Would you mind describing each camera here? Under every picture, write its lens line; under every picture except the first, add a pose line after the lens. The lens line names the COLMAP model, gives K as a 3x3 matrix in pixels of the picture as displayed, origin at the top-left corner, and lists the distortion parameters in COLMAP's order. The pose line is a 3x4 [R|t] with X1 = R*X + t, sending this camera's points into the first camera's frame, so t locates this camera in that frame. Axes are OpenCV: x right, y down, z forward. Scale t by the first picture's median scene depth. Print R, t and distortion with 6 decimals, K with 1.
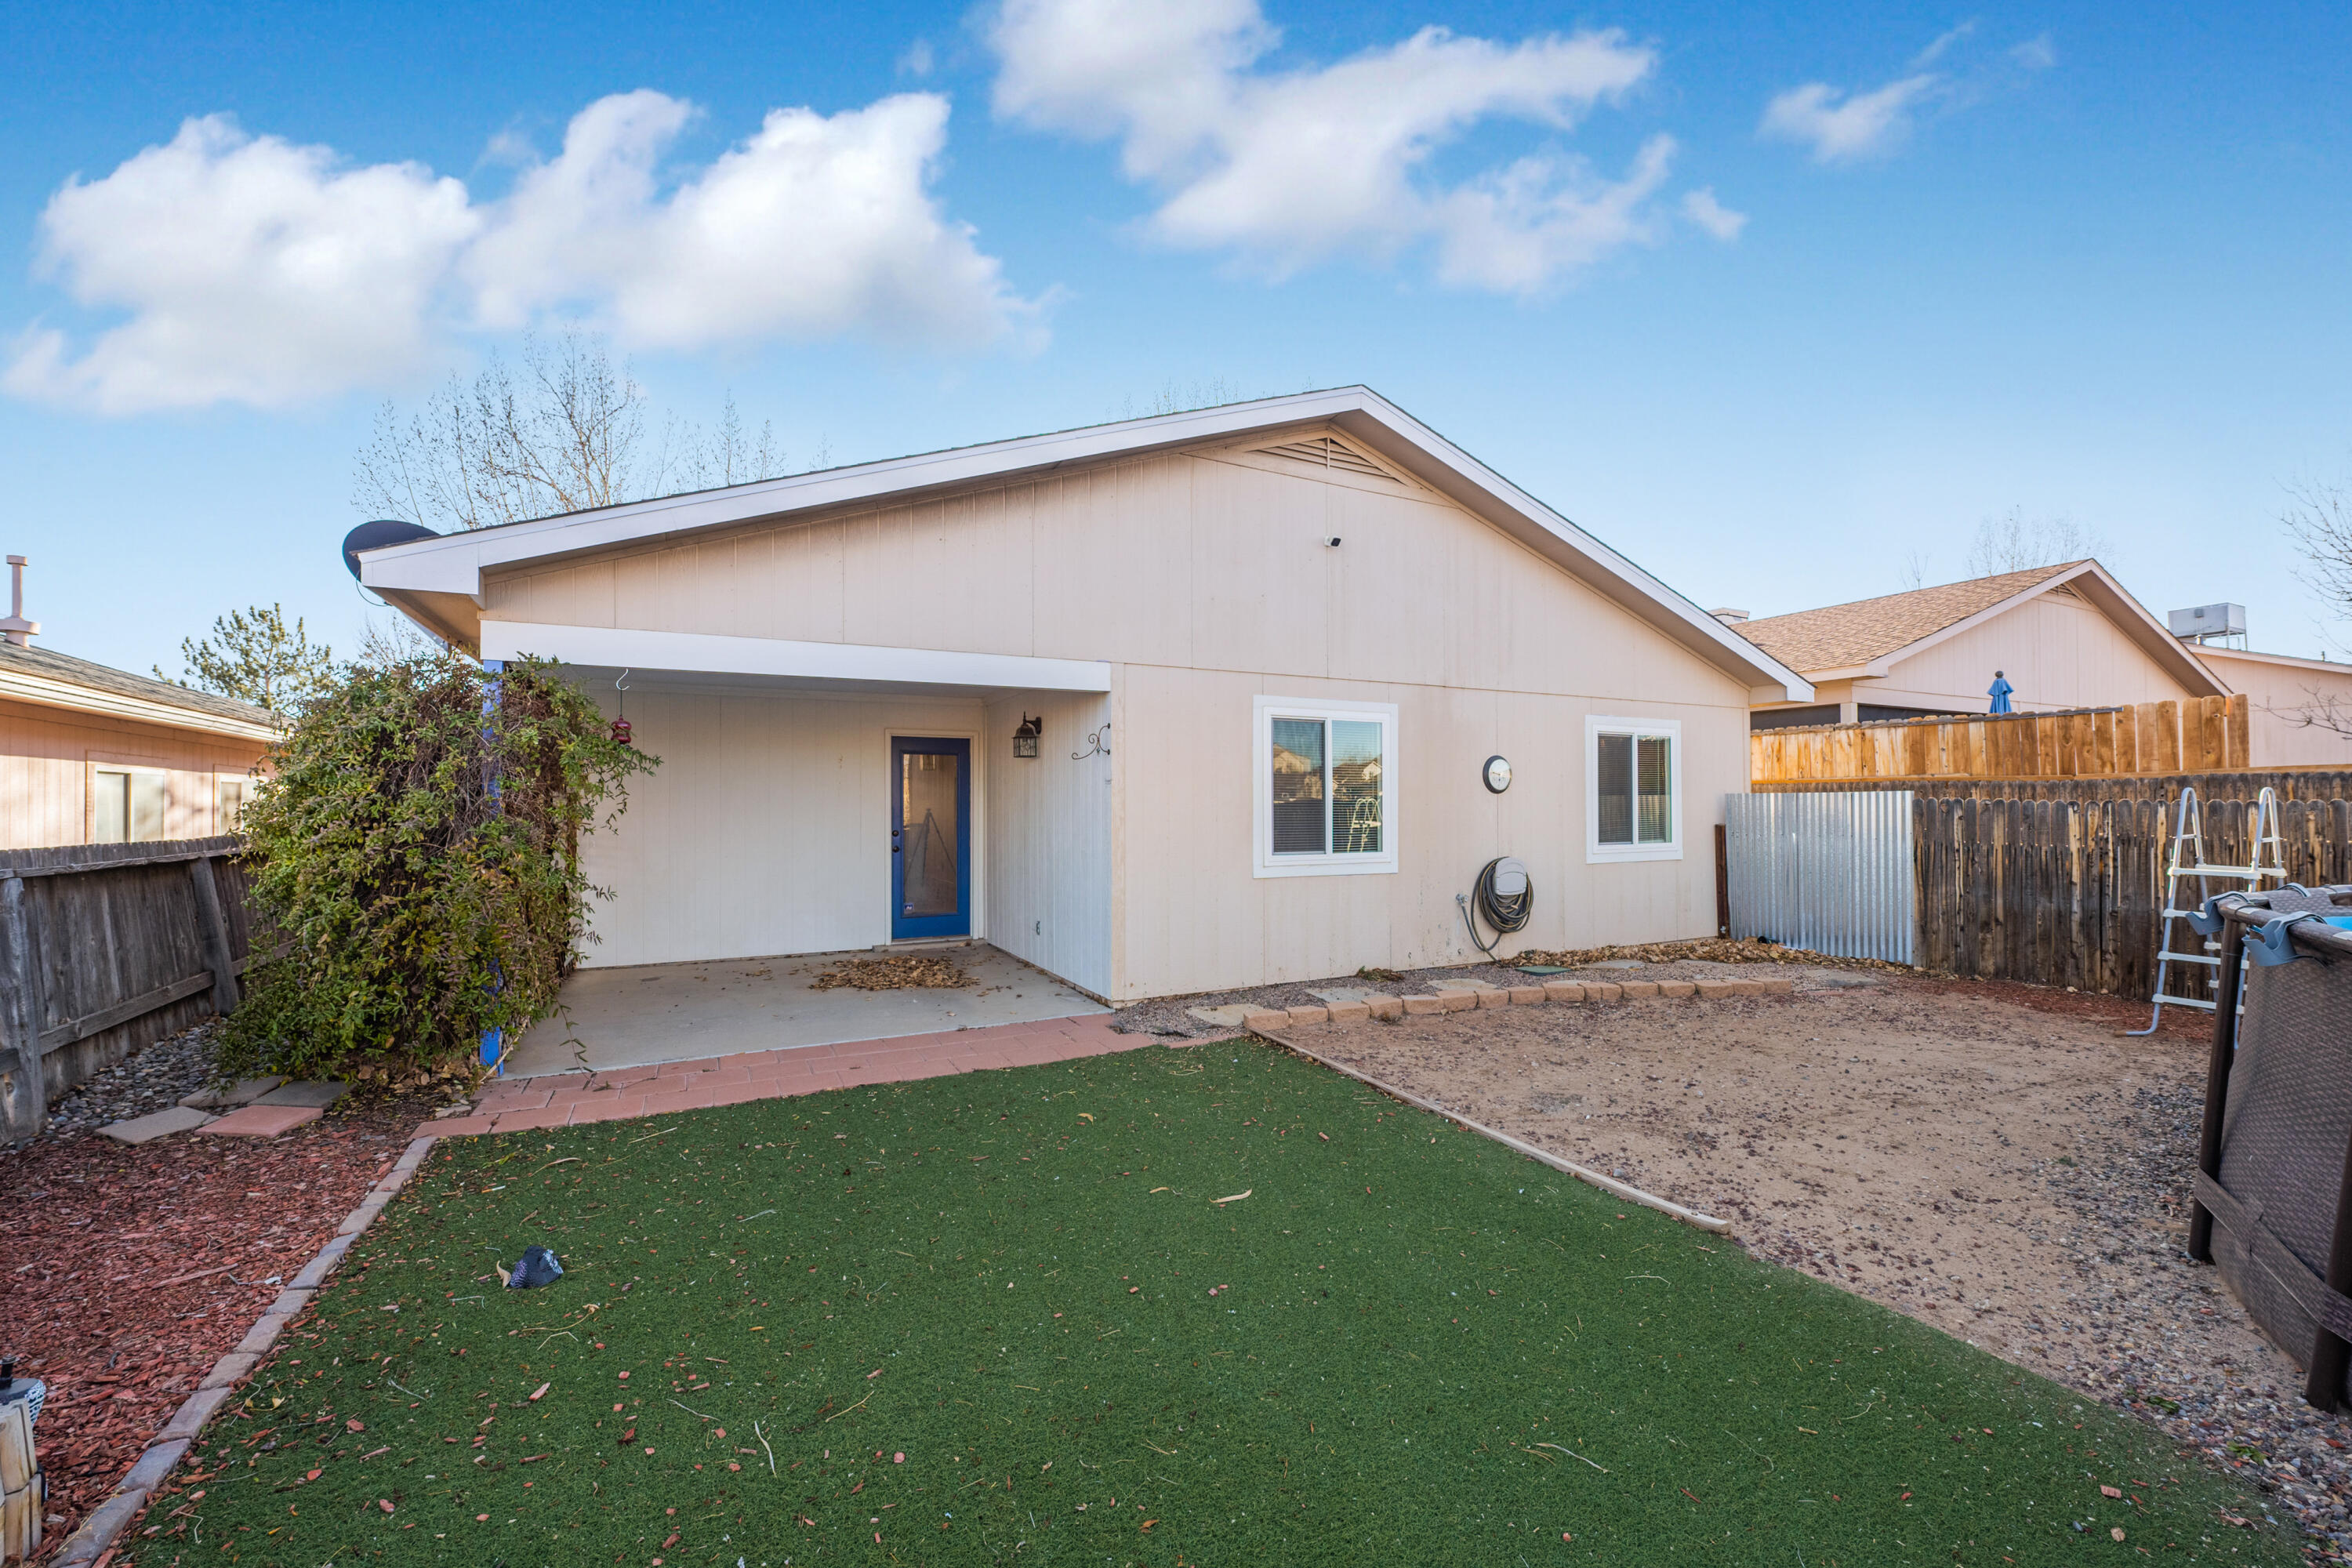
lens RADIAL K [[947.7, 0, 1185.6], [0, 947.7, 786.0], [0, 0, 1]] dist [-0.015070, -0.000576]
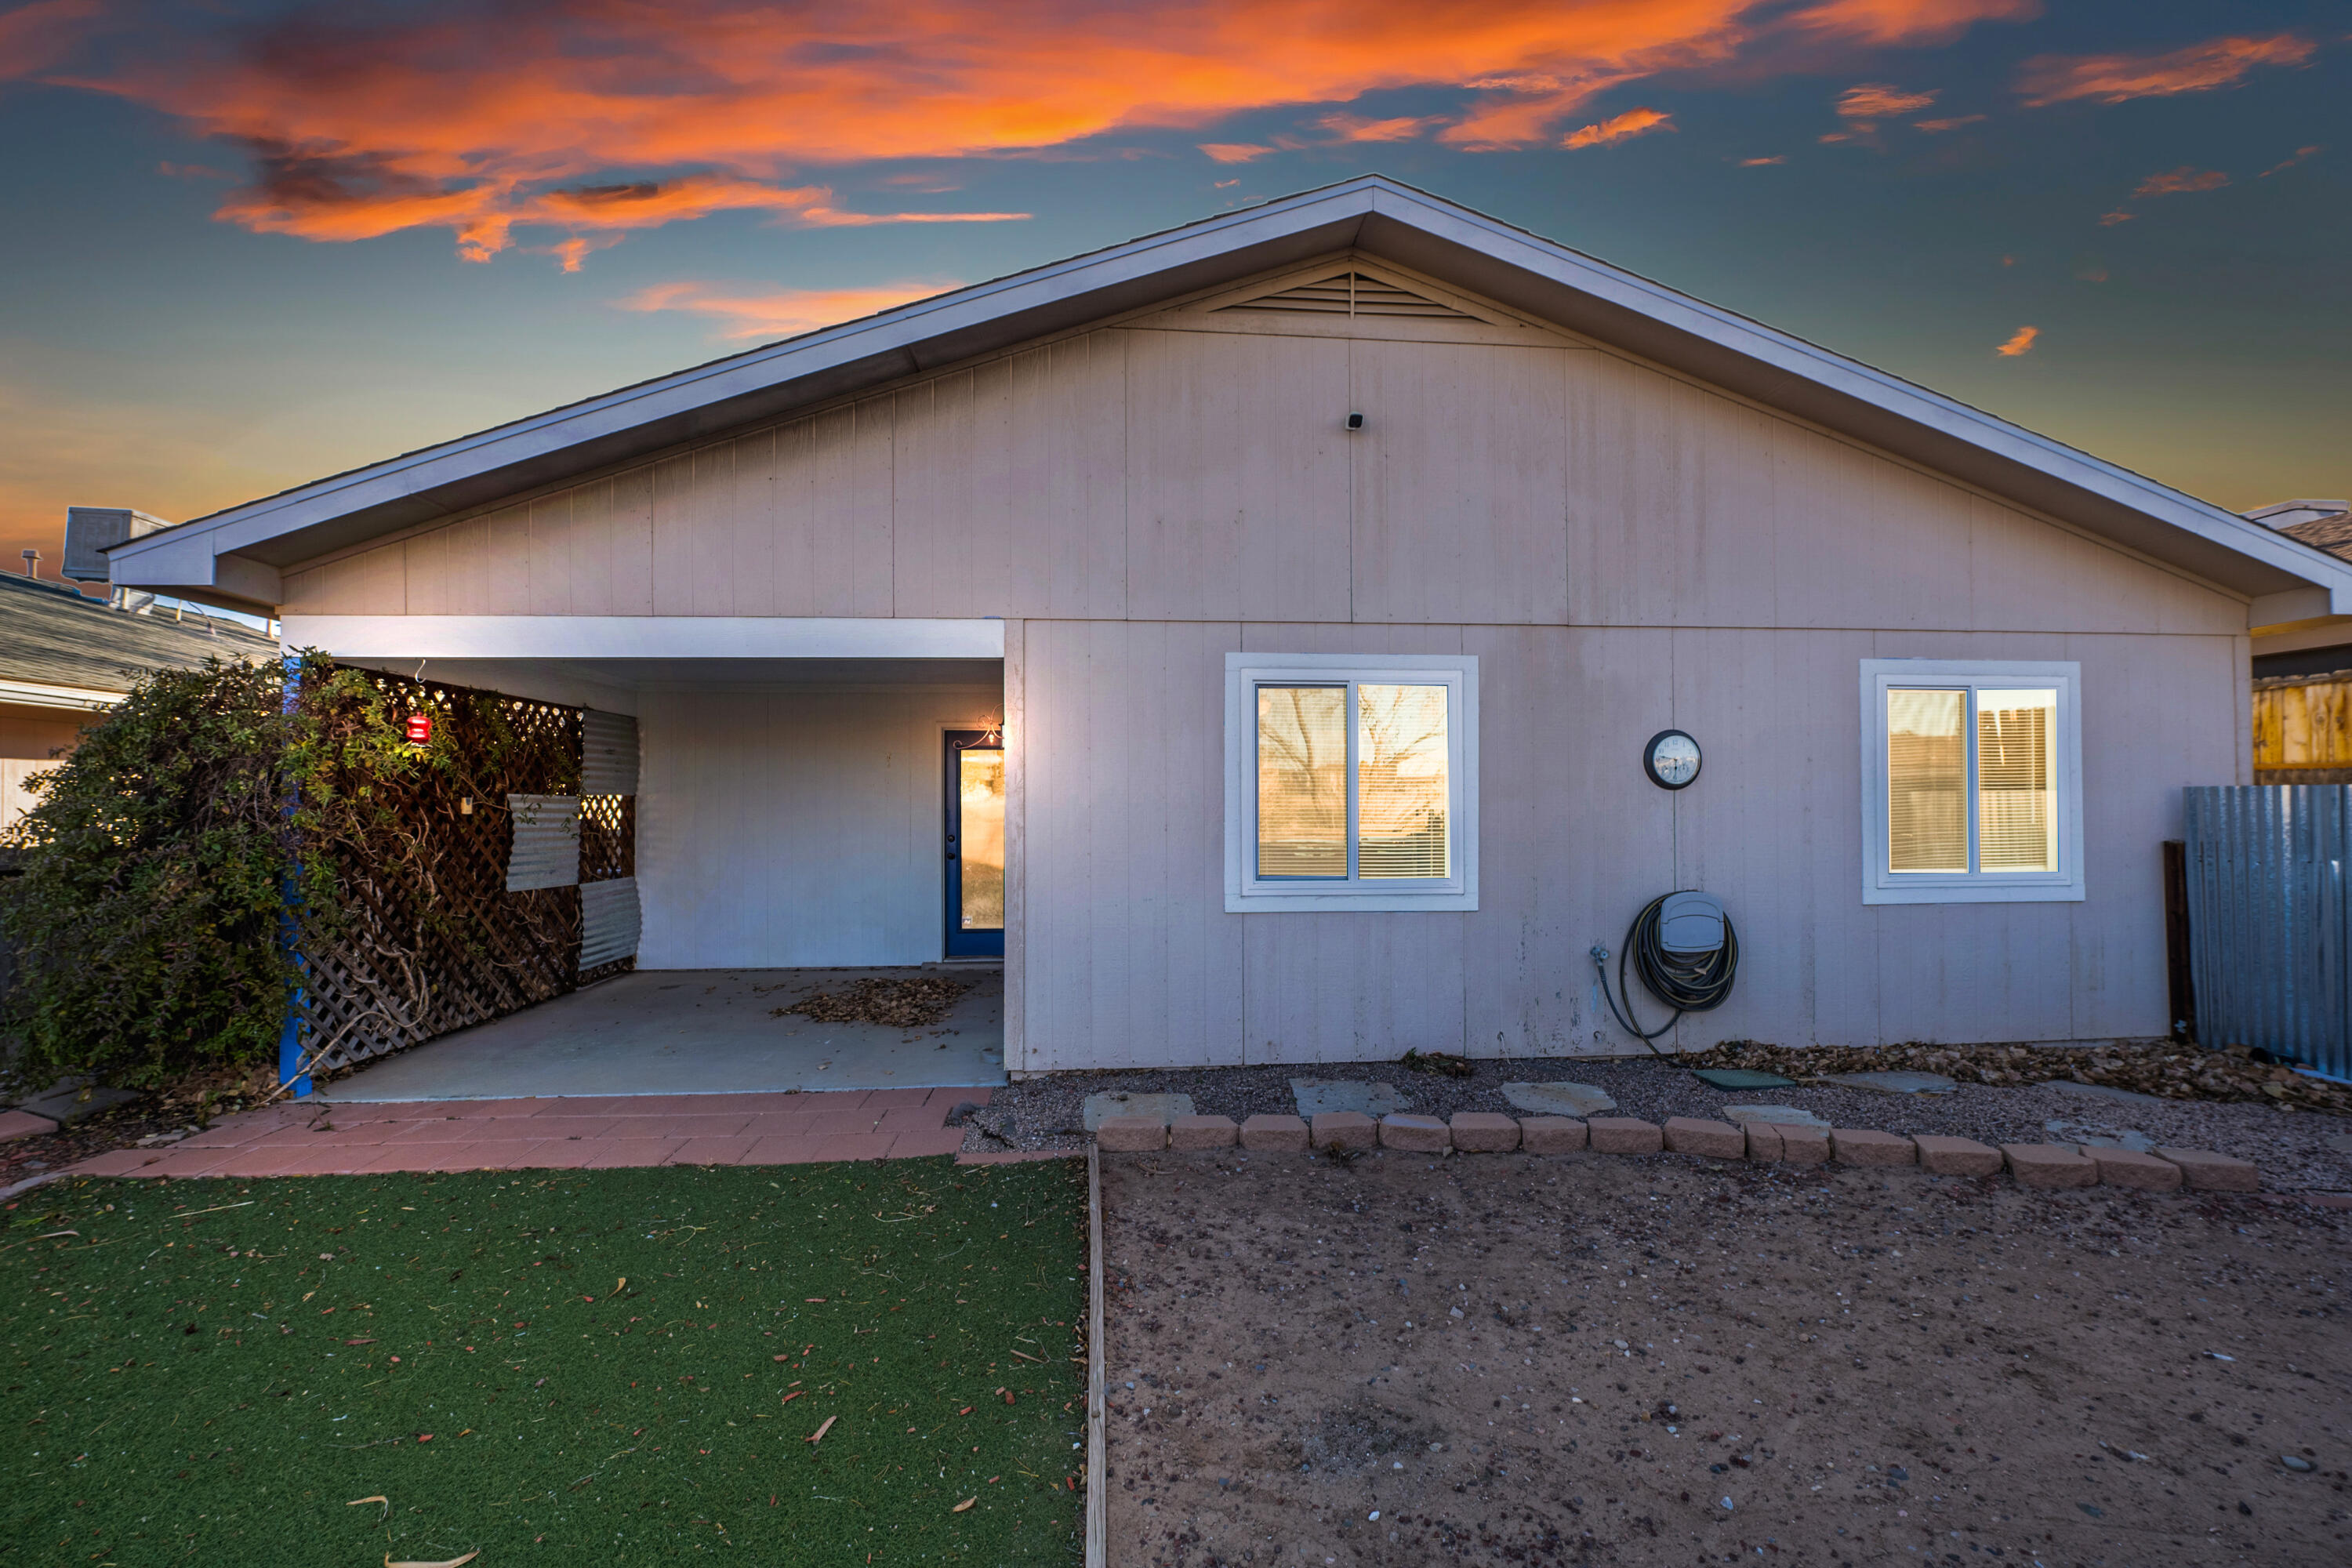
lens RADIAL K [[947.7, 0, 1166.2], [0, 947.7, 788.9], [0, 0, 1]] dist [-0.015070, -0.000576]
pose [[0.920764, -0.007193, -0.390054, 0.279294], [0.008747, 0.999959, 0.002209, 0.003014], [0.390022, -0.005446, 0.920789, 0.303355]]
